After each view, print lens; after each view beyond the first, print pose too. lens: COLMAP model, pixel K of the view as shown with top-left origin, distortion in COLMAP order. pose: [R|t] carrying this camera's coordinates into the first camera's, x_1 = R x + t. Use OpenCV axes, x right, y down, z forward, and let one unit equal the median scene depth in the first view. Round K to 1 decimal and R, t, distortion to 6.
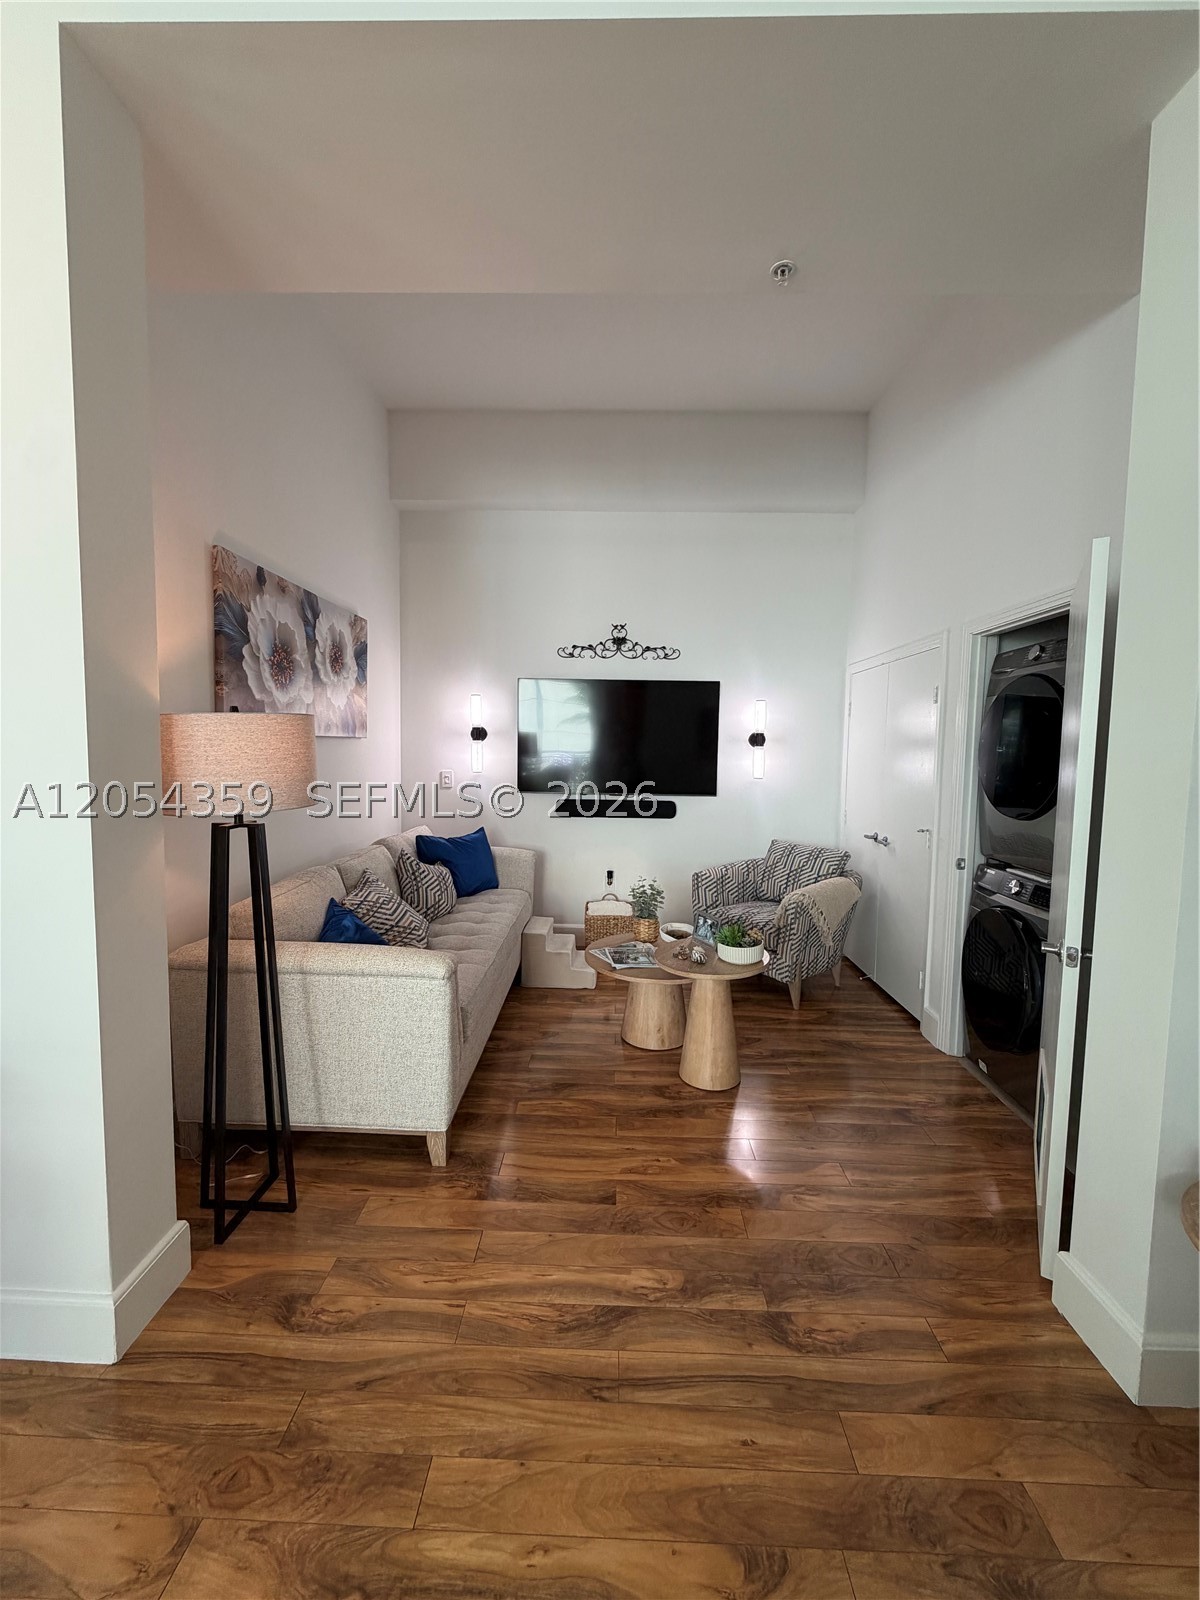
lens RADIAL K [[636.6, 0, 600.7], [0, 636.6, 793.5], [0, 0, 1]] dist [-0.000274, 0.000321]
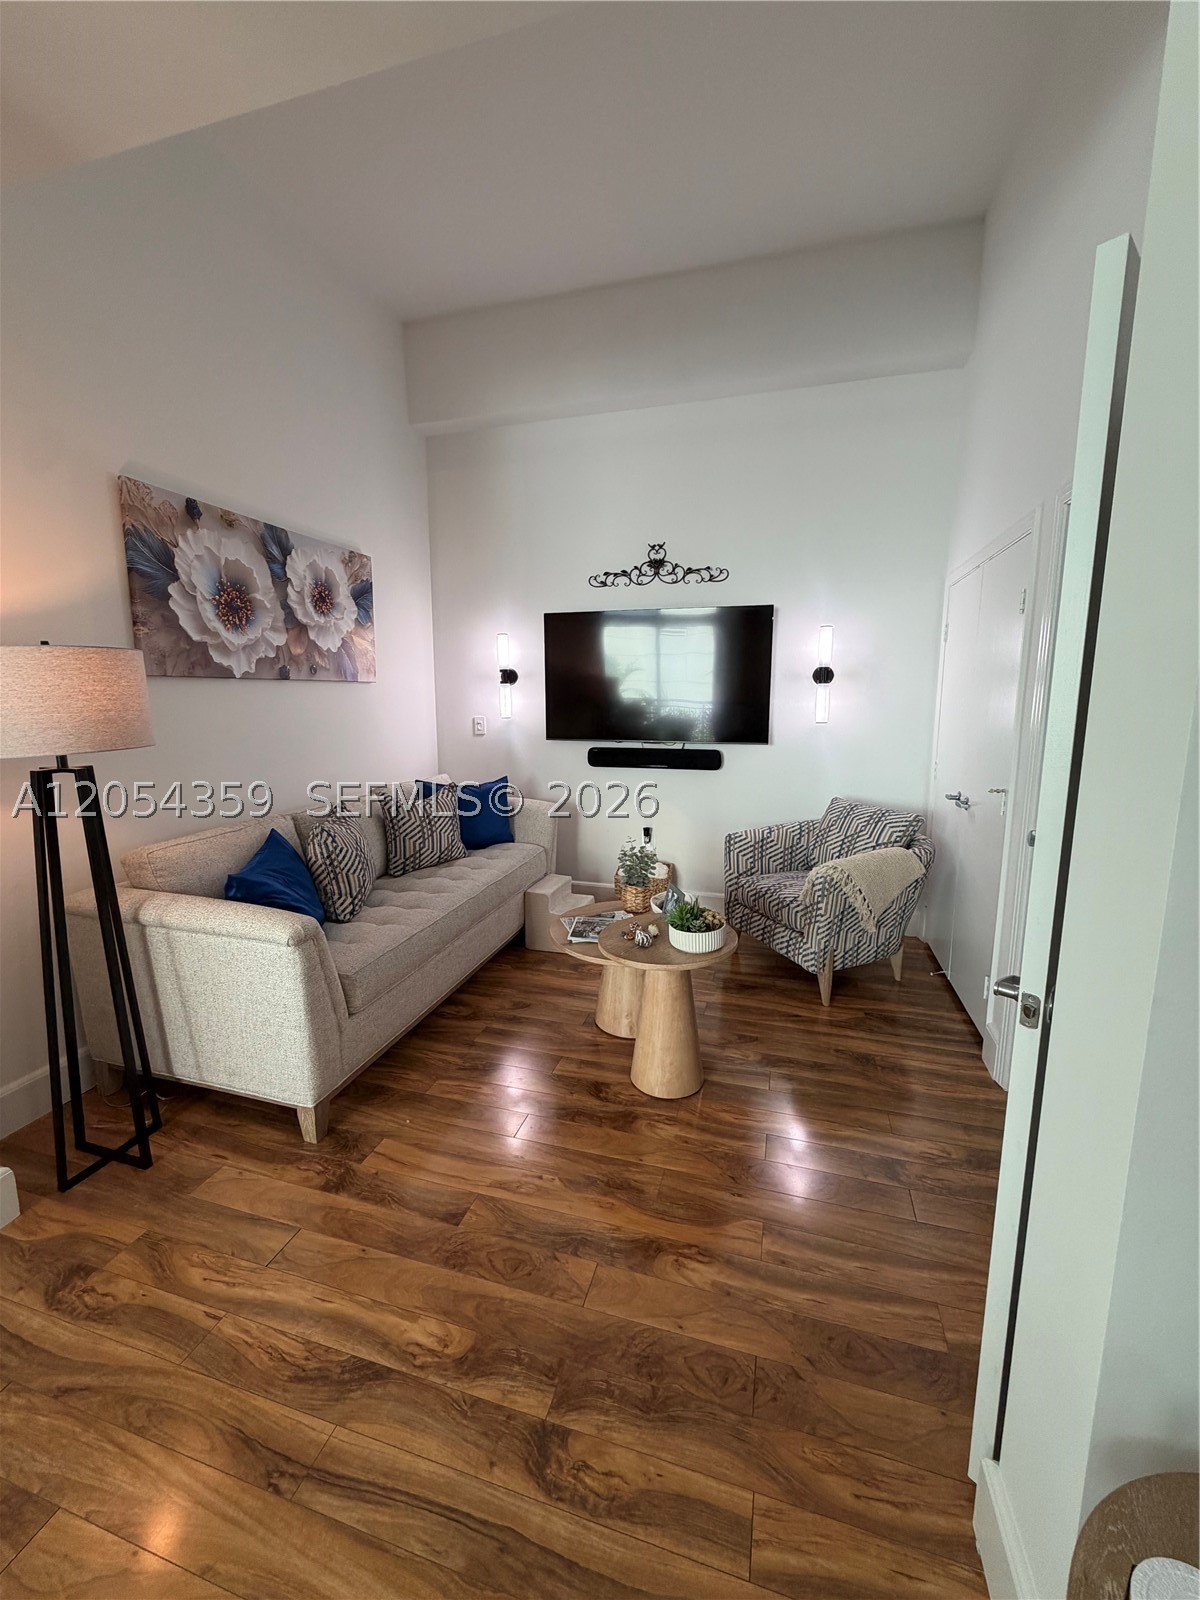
lens RADIAL K [[636.6, 0, 600.7], [0, 636.6, 793.5], [0, 0, 1]] dist [-0.000274, 0.000321]
pose [[0.965937, 0.022795, -0.257772, 0.300282], [-0.002585, 0.996913, 0.078470, 0.005755], [0.258765, -0.075131, 0.963014, 0.203964]]
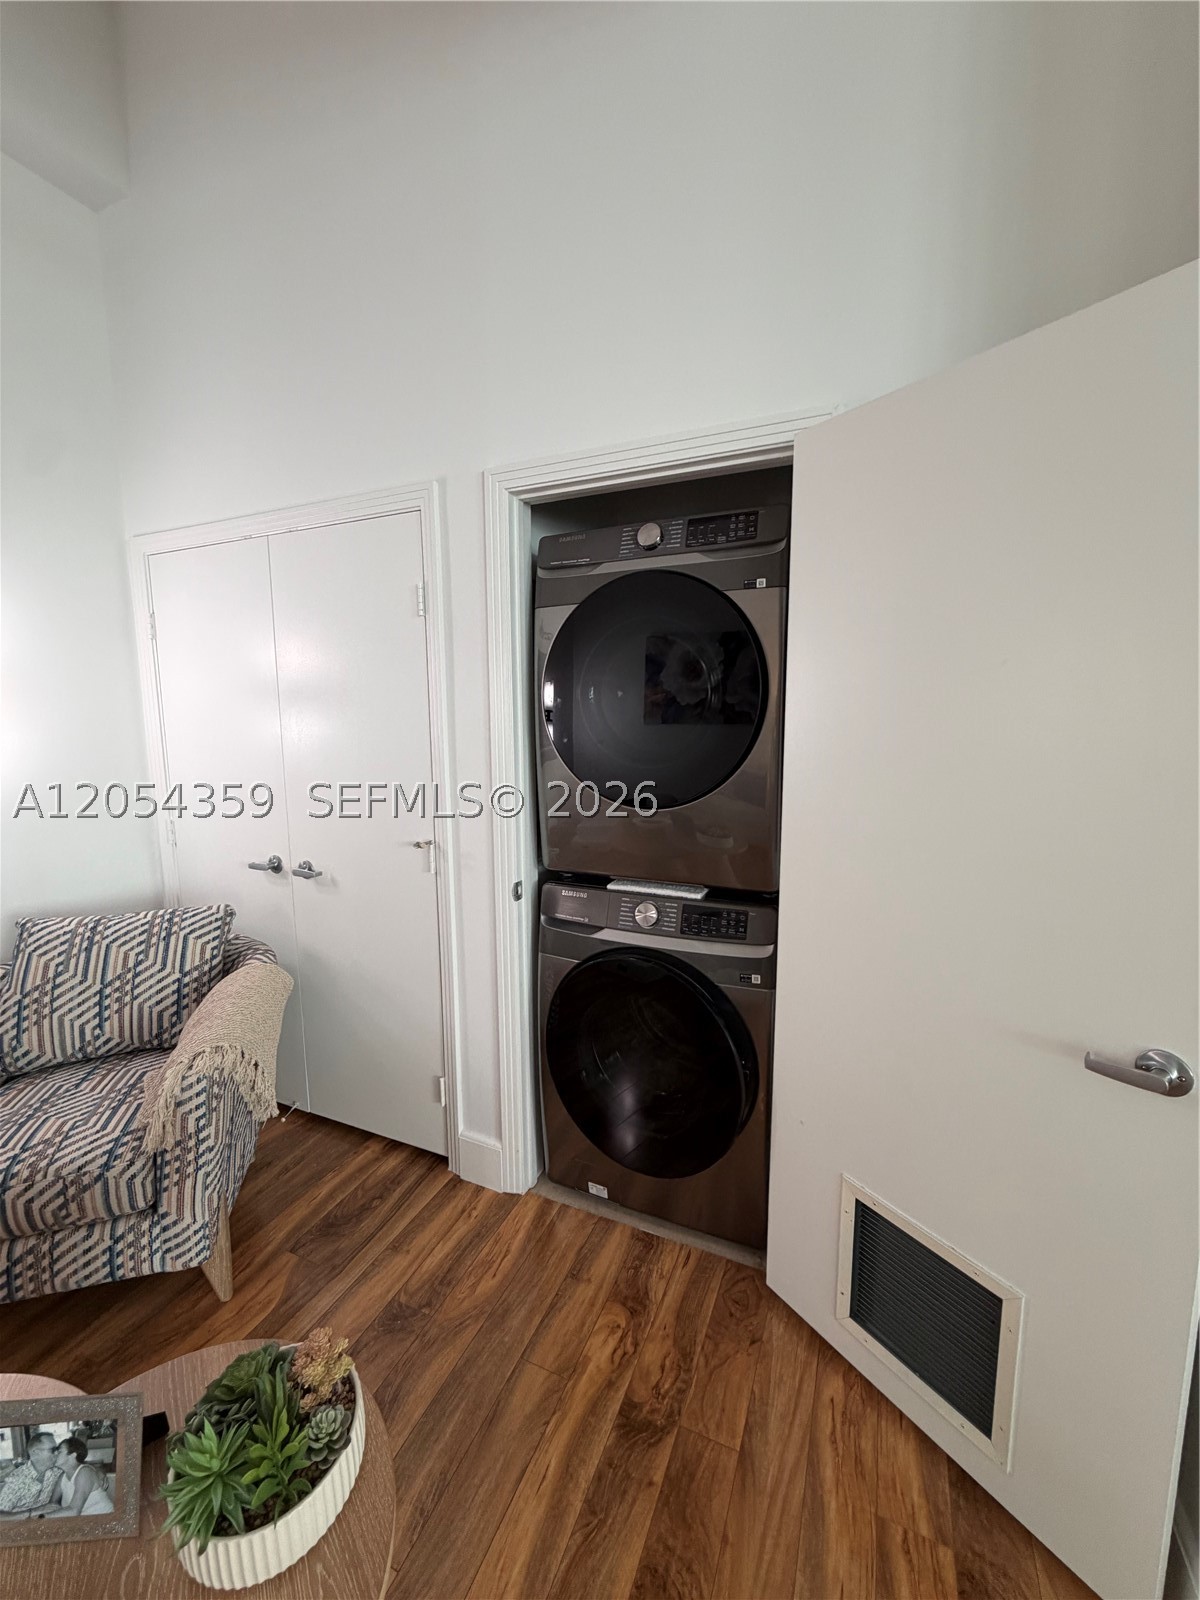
lens RADIAL K [[636.6, 0, 600.7], [0, 636.6, 793.5], [0, 0, 1]] dist [-0.000274, 0.000321]
pose [[0.381807, -0.136492, 0.914108, 0.067186], [0.079980, 0.990204, 0.114448, -0.045390], [-0.920775, 0.029413, 0.388984, 0.752240]]
